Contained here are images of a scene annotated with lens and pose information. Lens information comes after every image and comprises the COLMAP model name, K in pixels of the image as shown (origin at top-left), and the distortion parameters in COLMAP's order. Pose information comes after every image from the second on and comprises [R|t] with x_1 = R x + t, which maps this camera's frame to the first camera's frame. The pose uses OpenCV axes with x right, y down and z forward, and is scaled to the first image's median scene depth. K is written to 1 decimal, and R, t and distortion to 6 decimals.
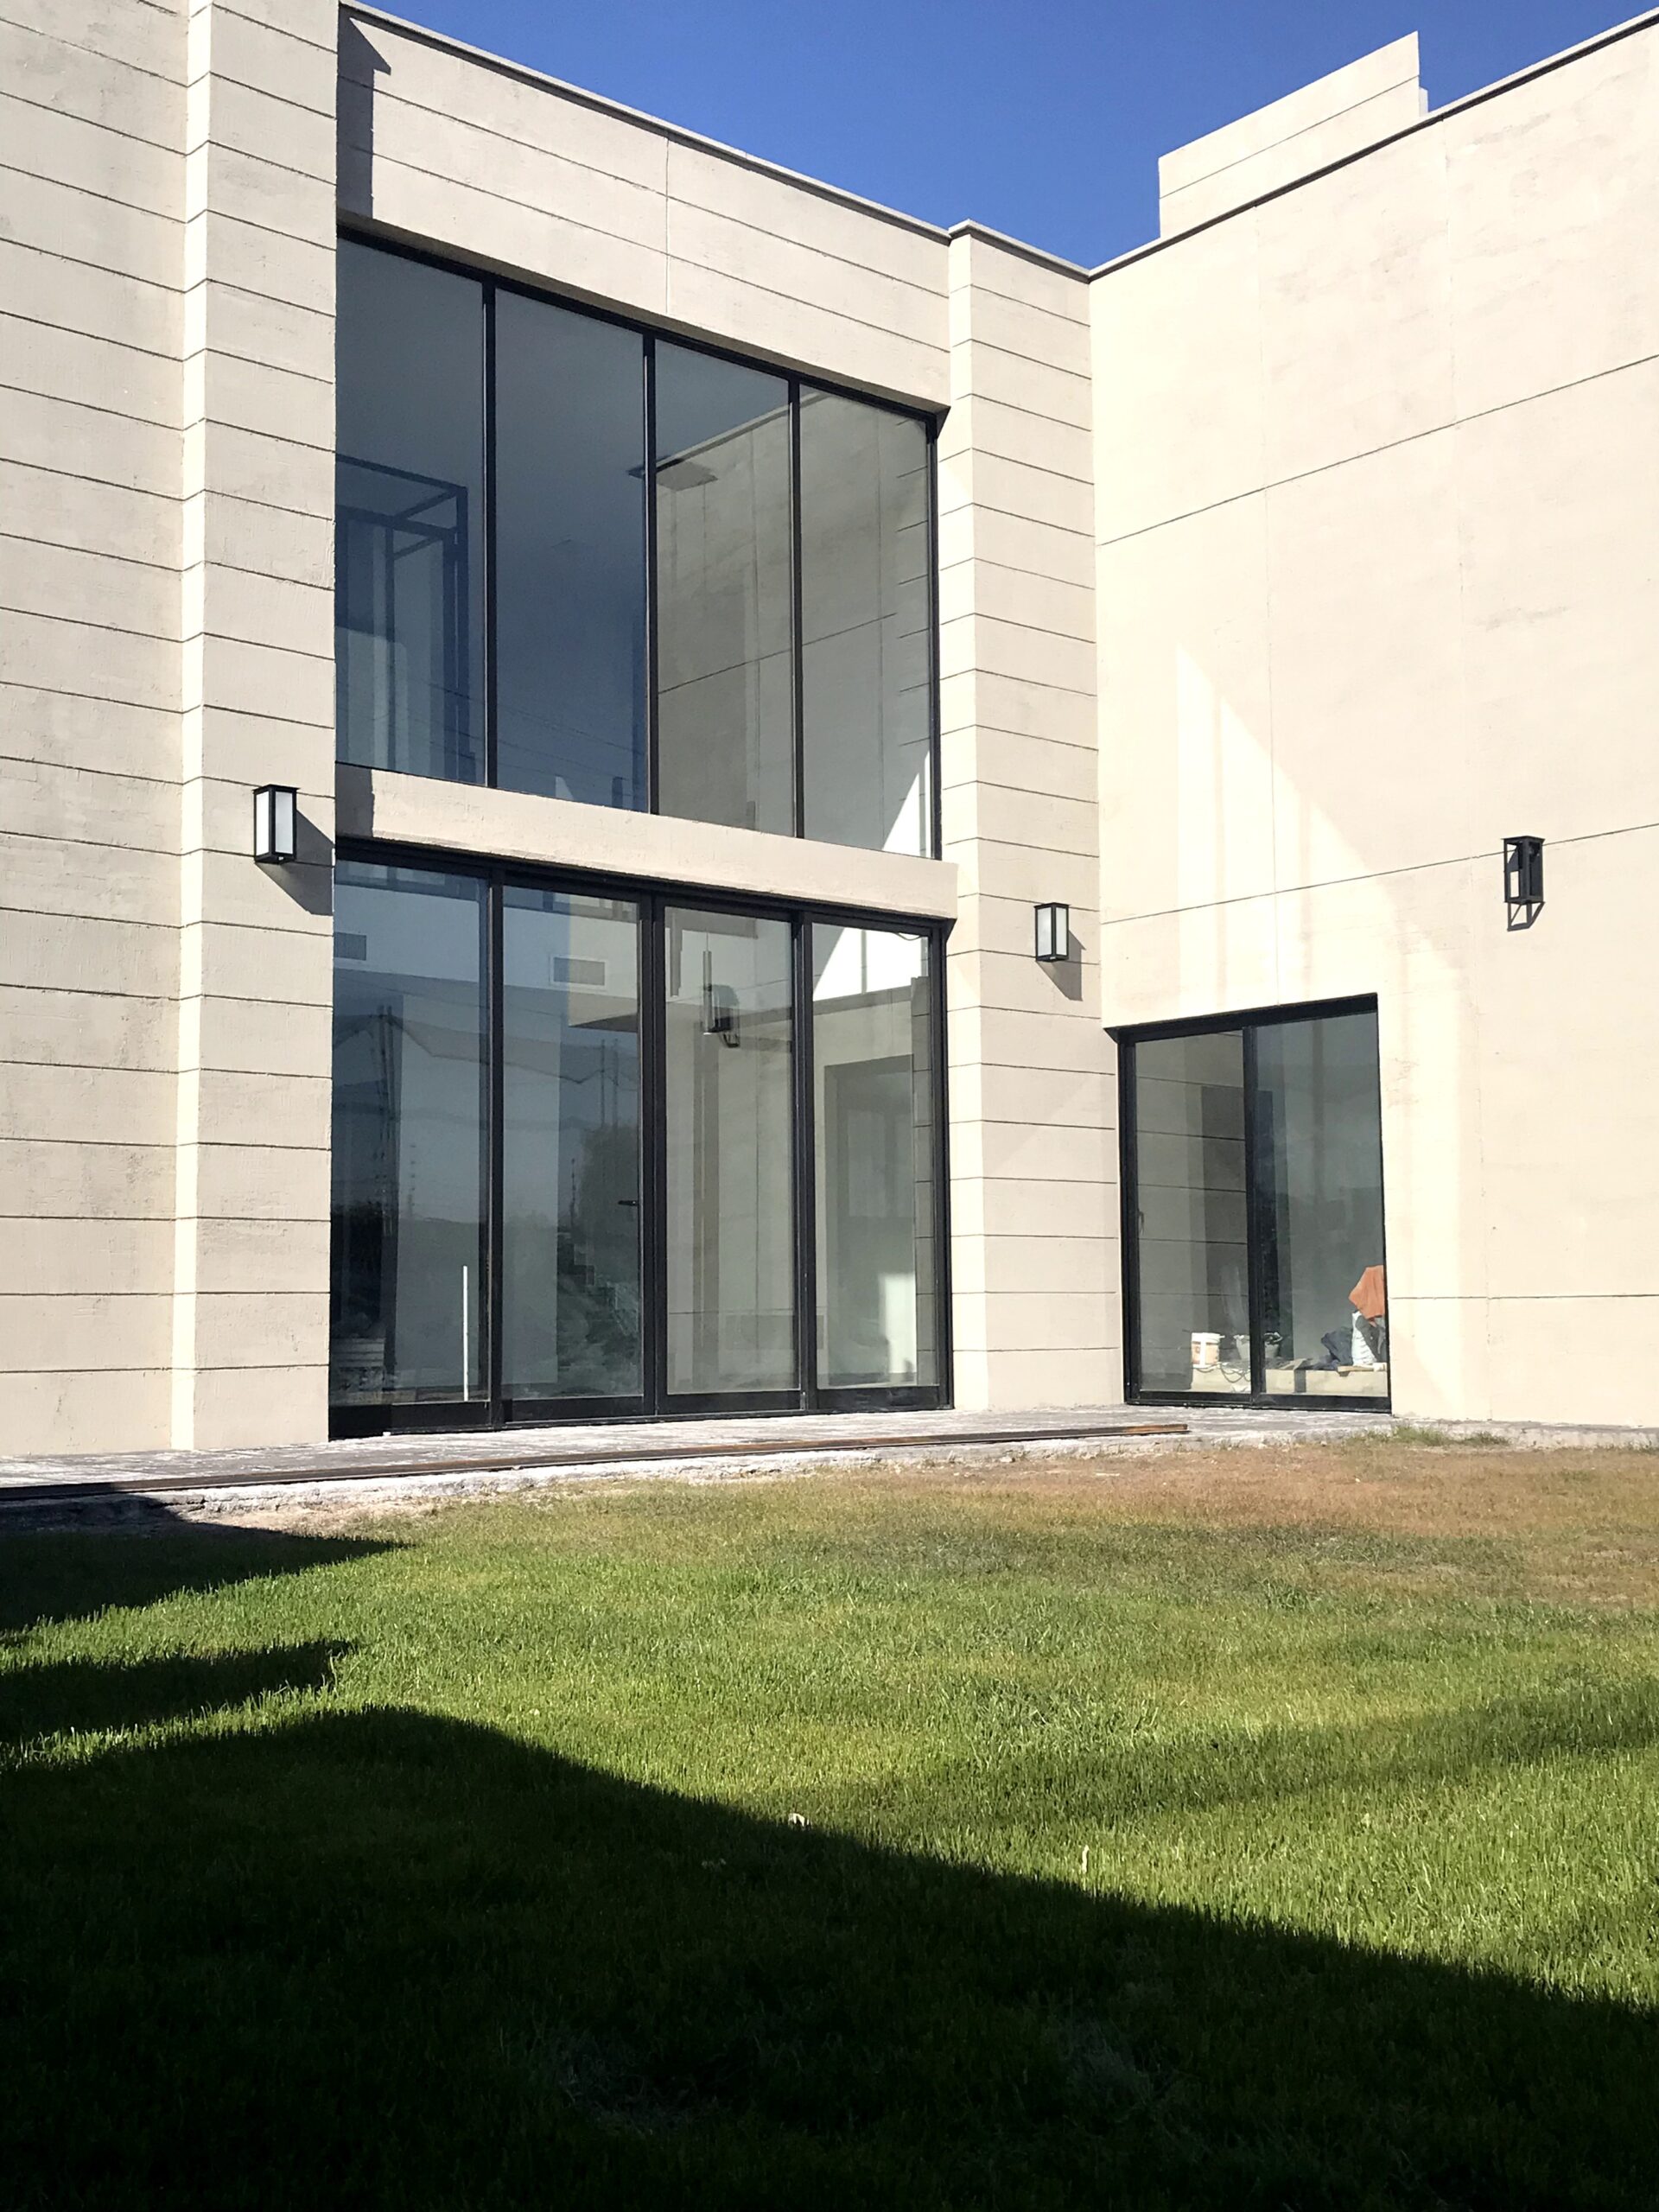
lens RADIAL K [[2489.2, 0, 829.5], [0, 2489.2, 1106.0], [0, 0, 1]] dist [0.113547, -0.006702]
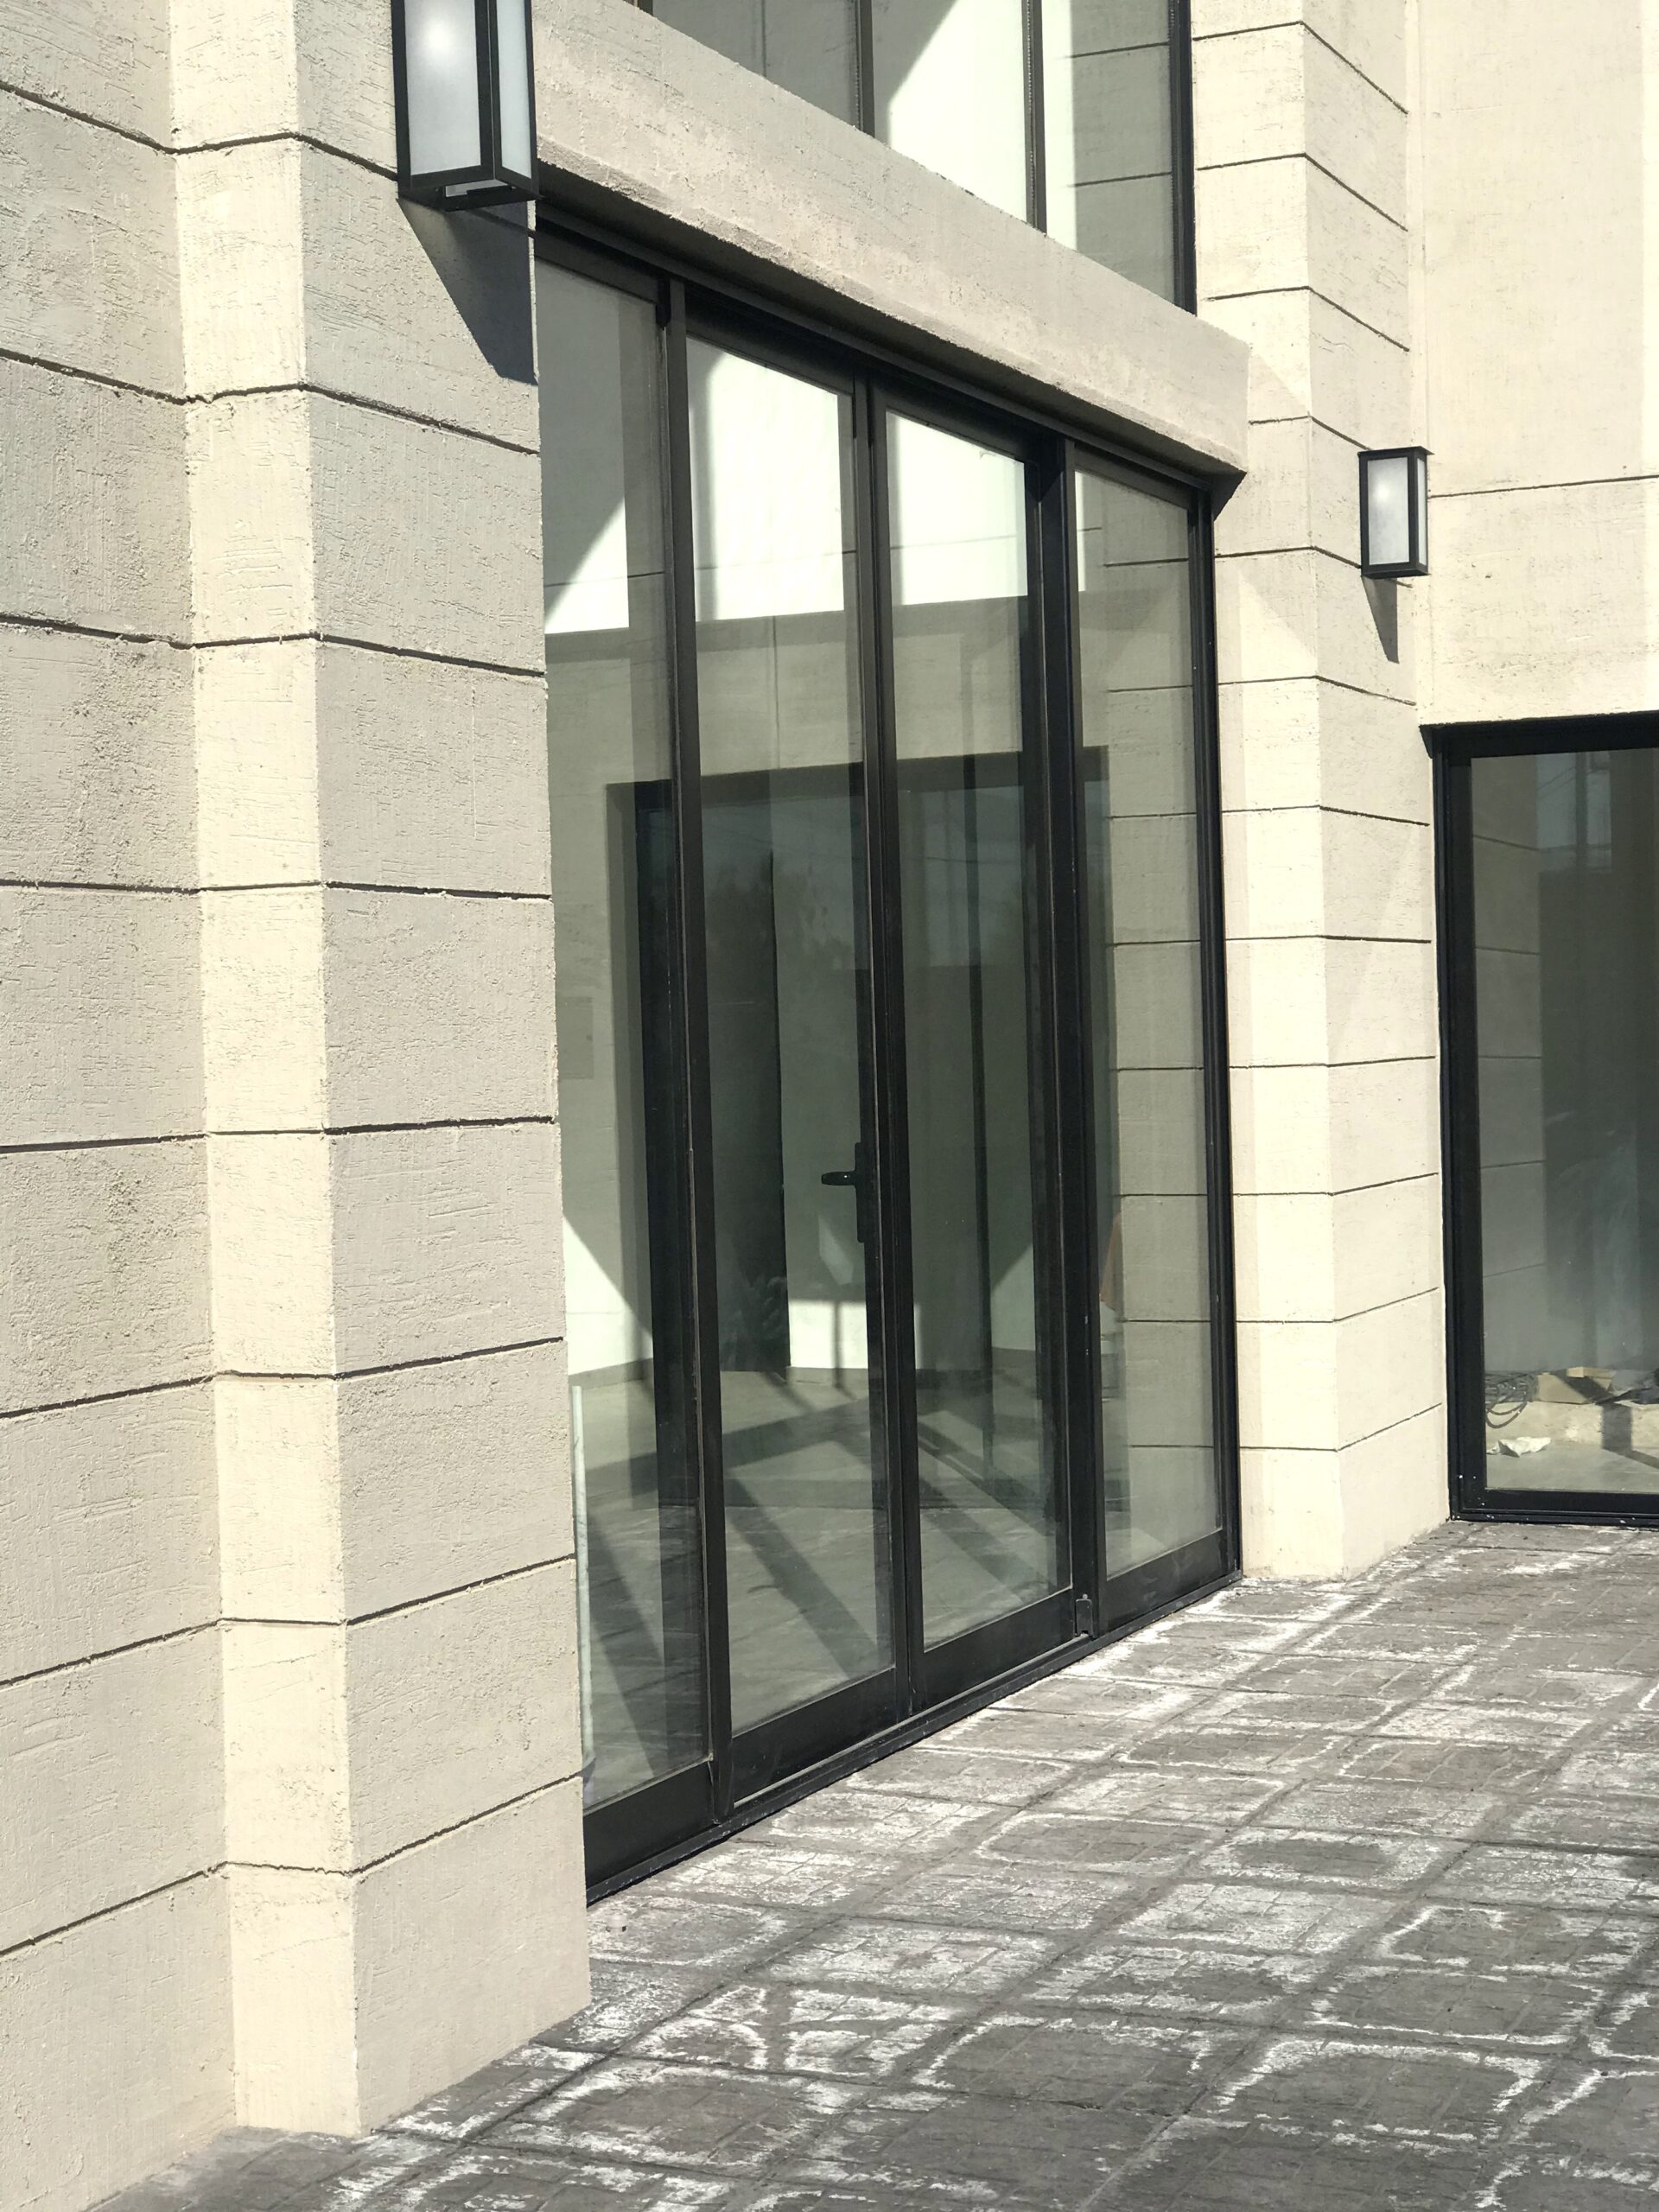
lens RADIAL K [[3639.6, 0, 829.5], [0, 3639.6, 1106.0], [0, 0, 1]] dist [0.040092, 0.068048]
pose [[0.897705, -0.030727, 0.439524, -0.355665], [-0.010469, 0.995796, 0.090997, -0.025973], [-0.440472, -0.086290, 0.893610, 0.532196]]
